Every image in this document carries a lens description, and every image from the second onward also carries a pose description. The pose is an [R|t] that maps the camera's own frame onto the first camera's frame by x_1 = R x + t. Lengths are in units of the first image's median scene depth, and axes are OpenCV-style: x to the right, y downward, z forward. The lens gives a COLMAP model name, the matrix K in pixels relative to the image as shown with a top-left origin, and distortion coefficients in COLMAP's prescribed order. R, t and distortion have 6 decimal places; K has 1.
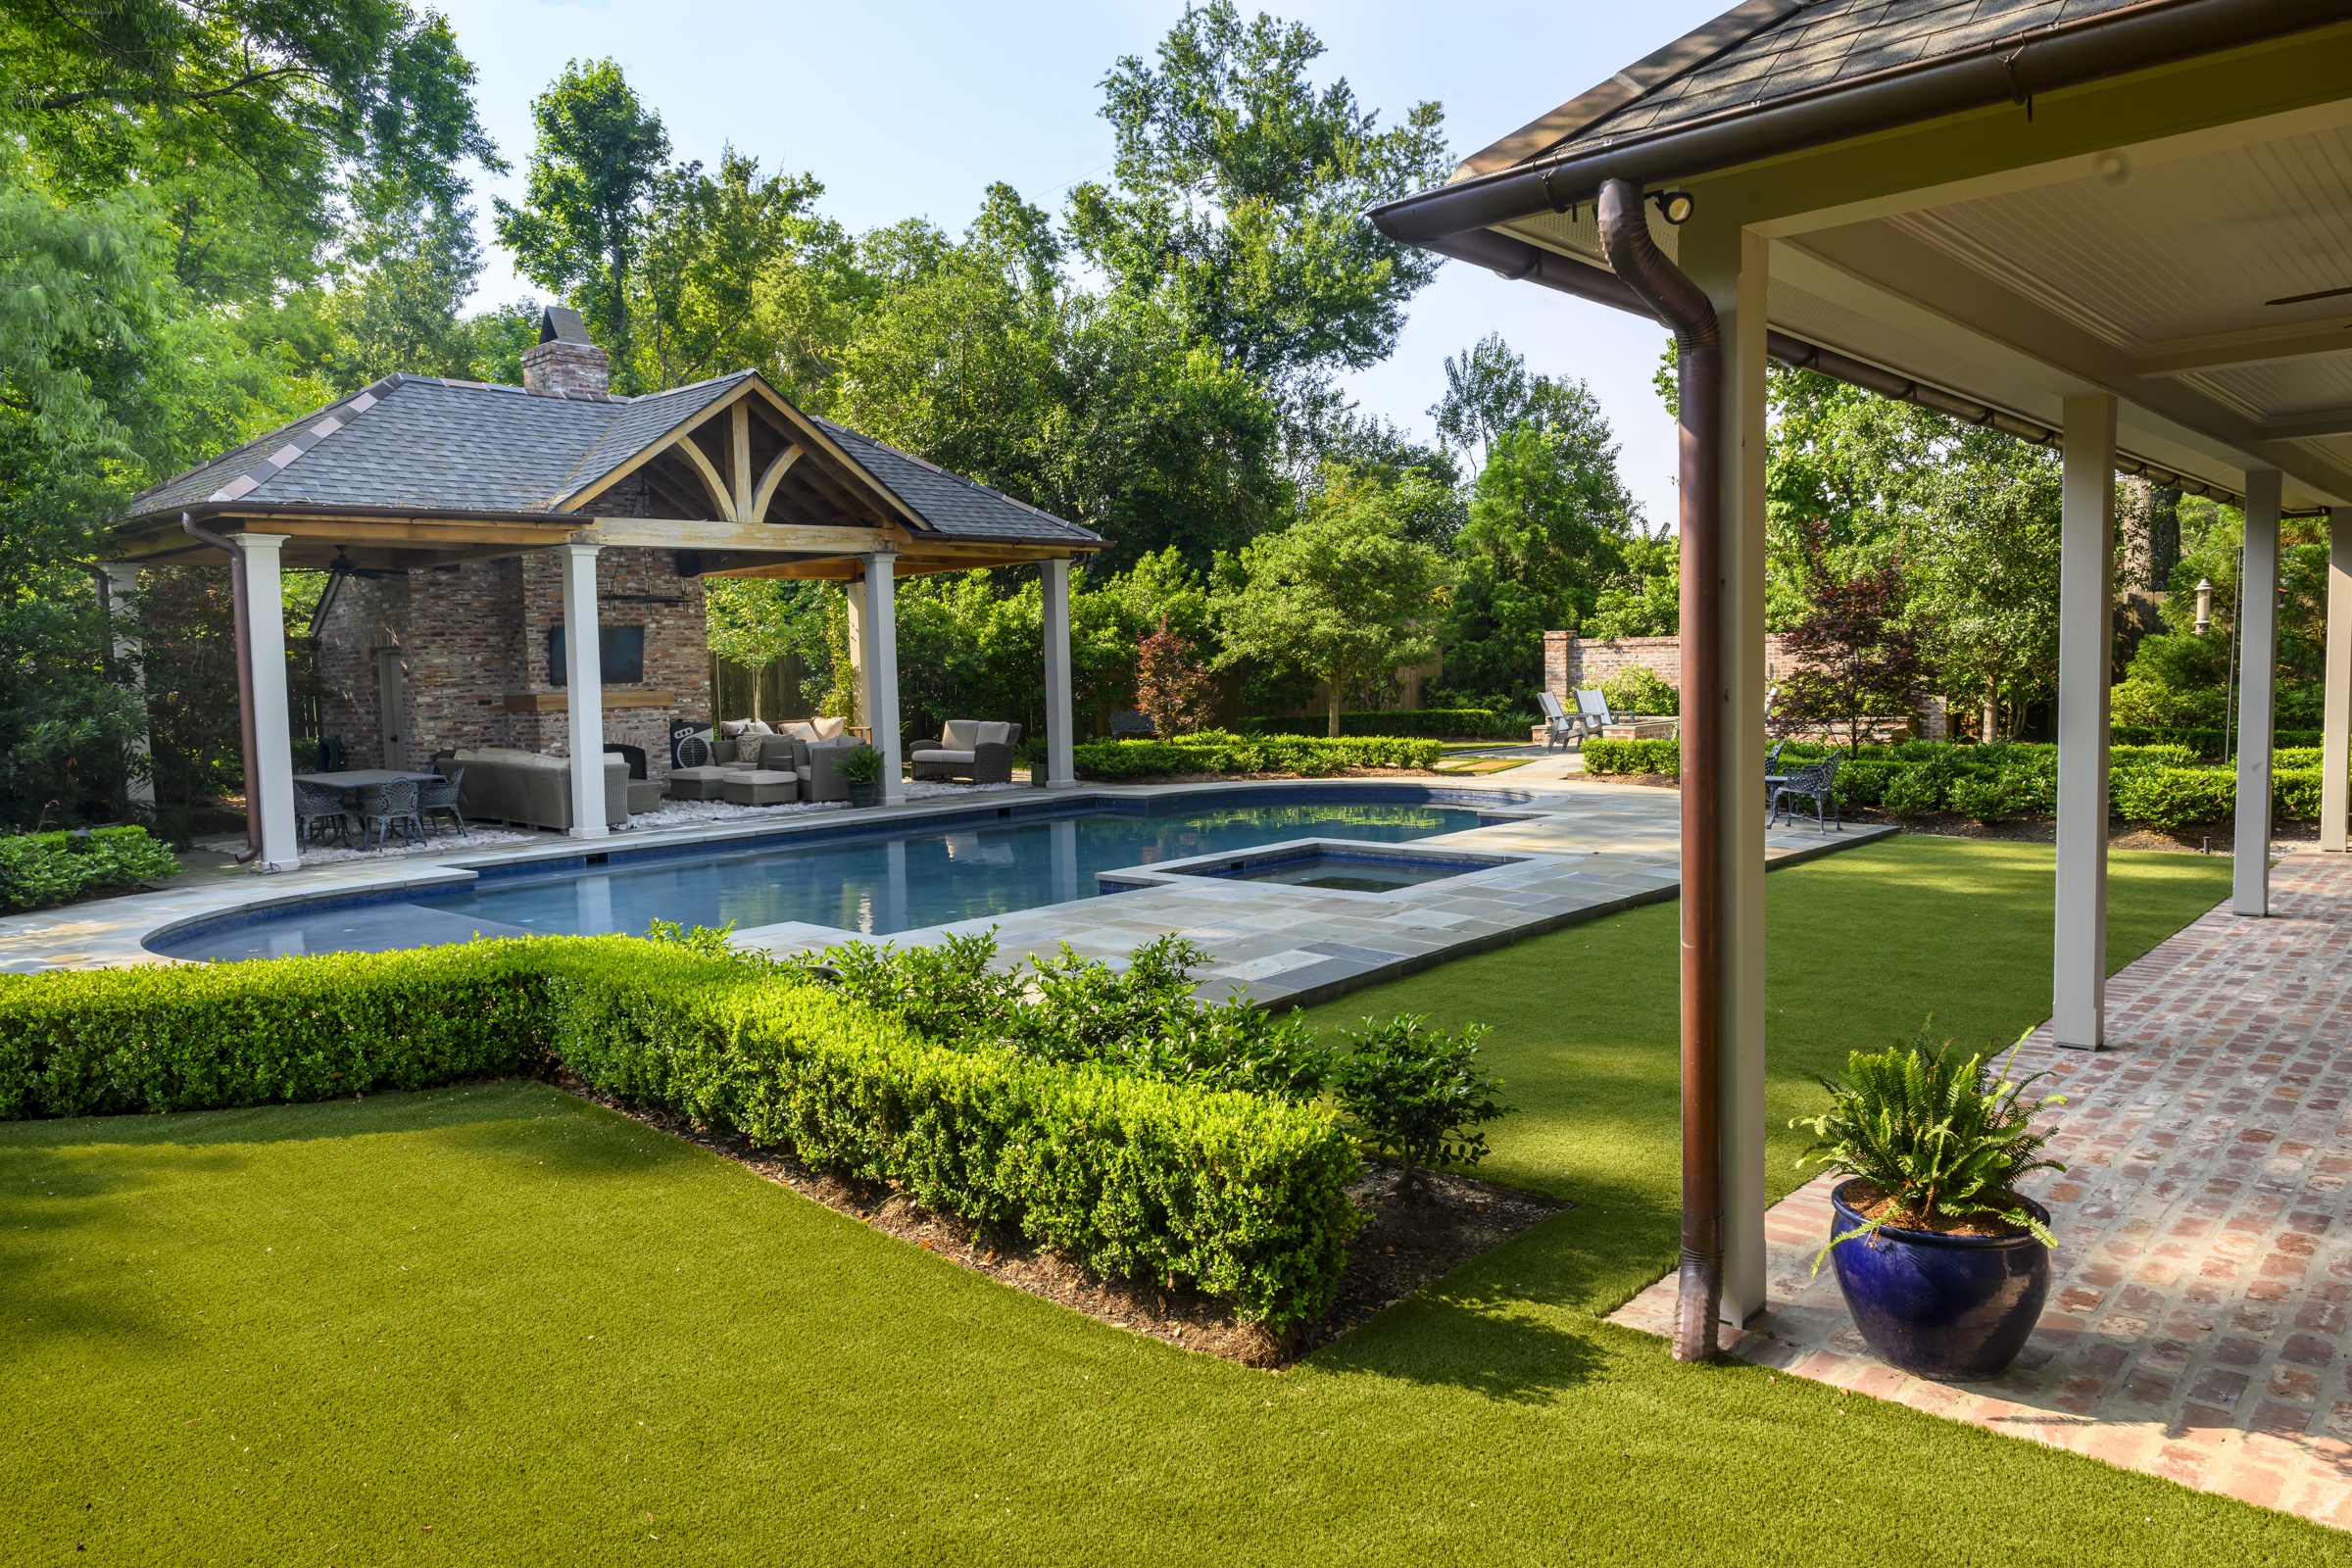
lens RADIAL K [[1627.8, 0, 1186.0], [0, 1627.8, 784.7], [0, 0, 1]] dist [0.010789, 0.002702]
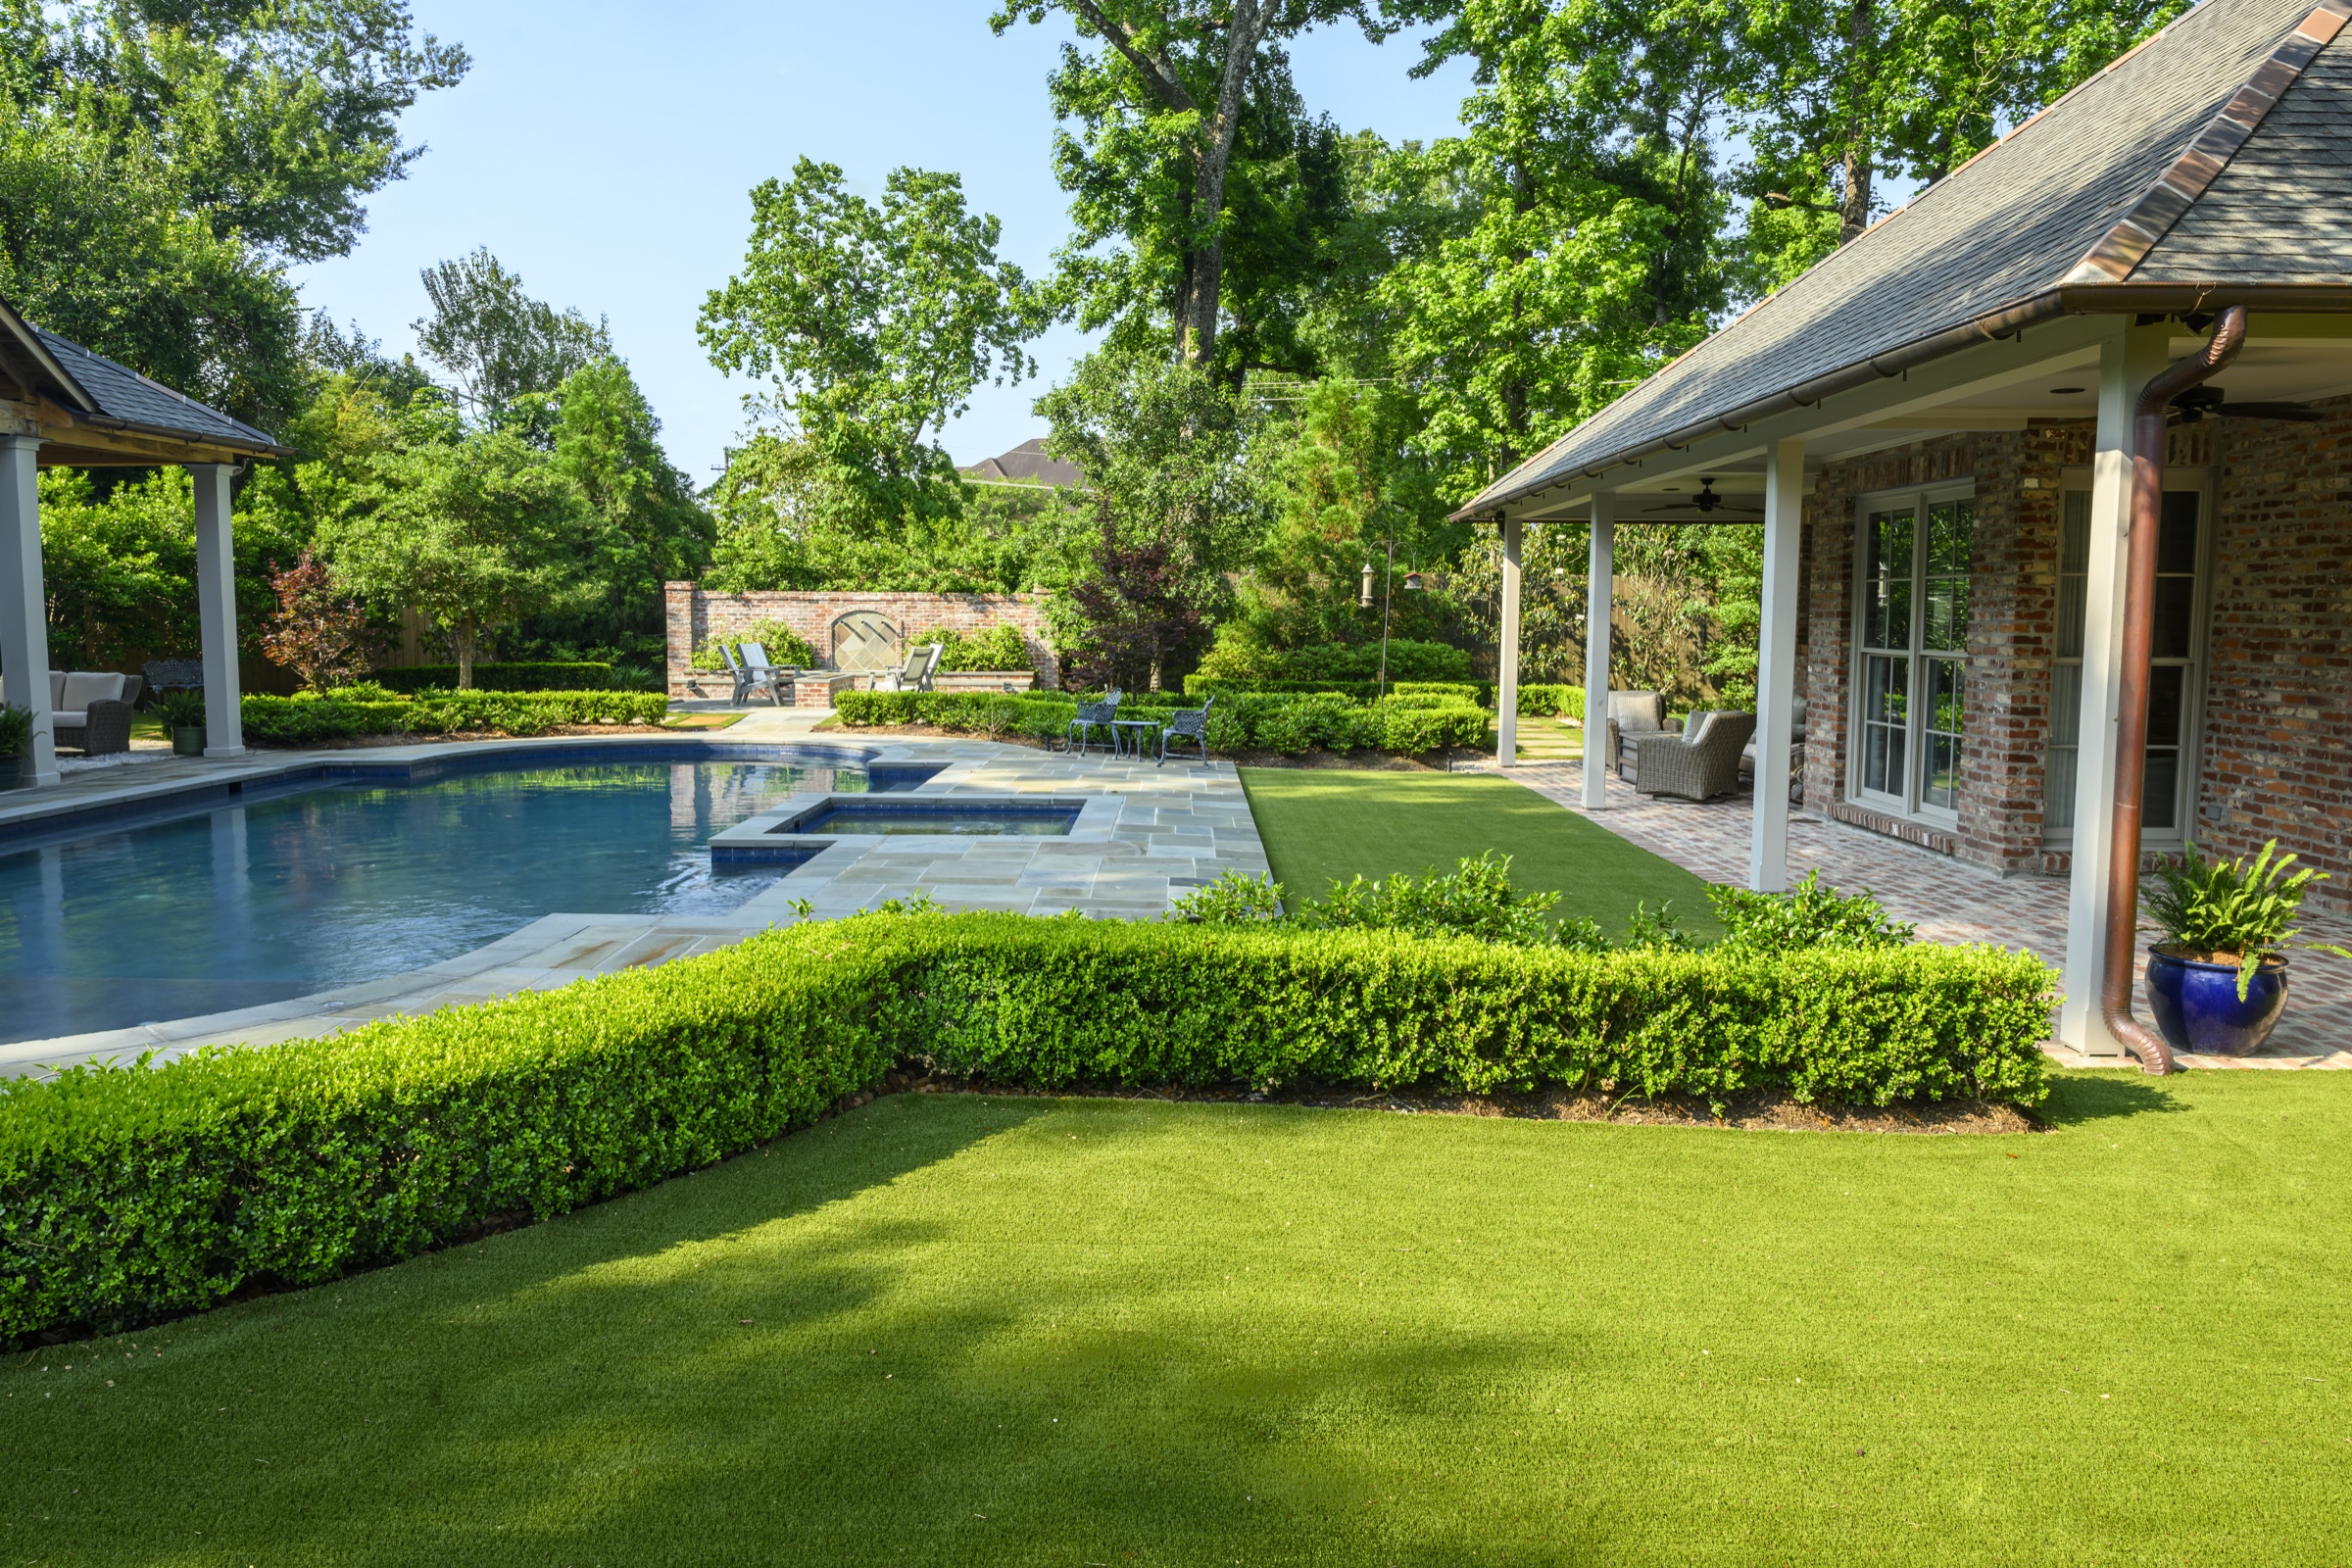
lens RADIAL K [[1627.8, 0, 1251.9], [0, 1627.8, 760.6], [0, 0, 1]] dist [0.010789, 0.002702]
pose [[0.731412, -0.034012, 0.681087, -0.230628], [0.026817, 0.999417, 0.021110, 0.000448], [-0.681408, 0.002824, 0.731898, 0.078241]]
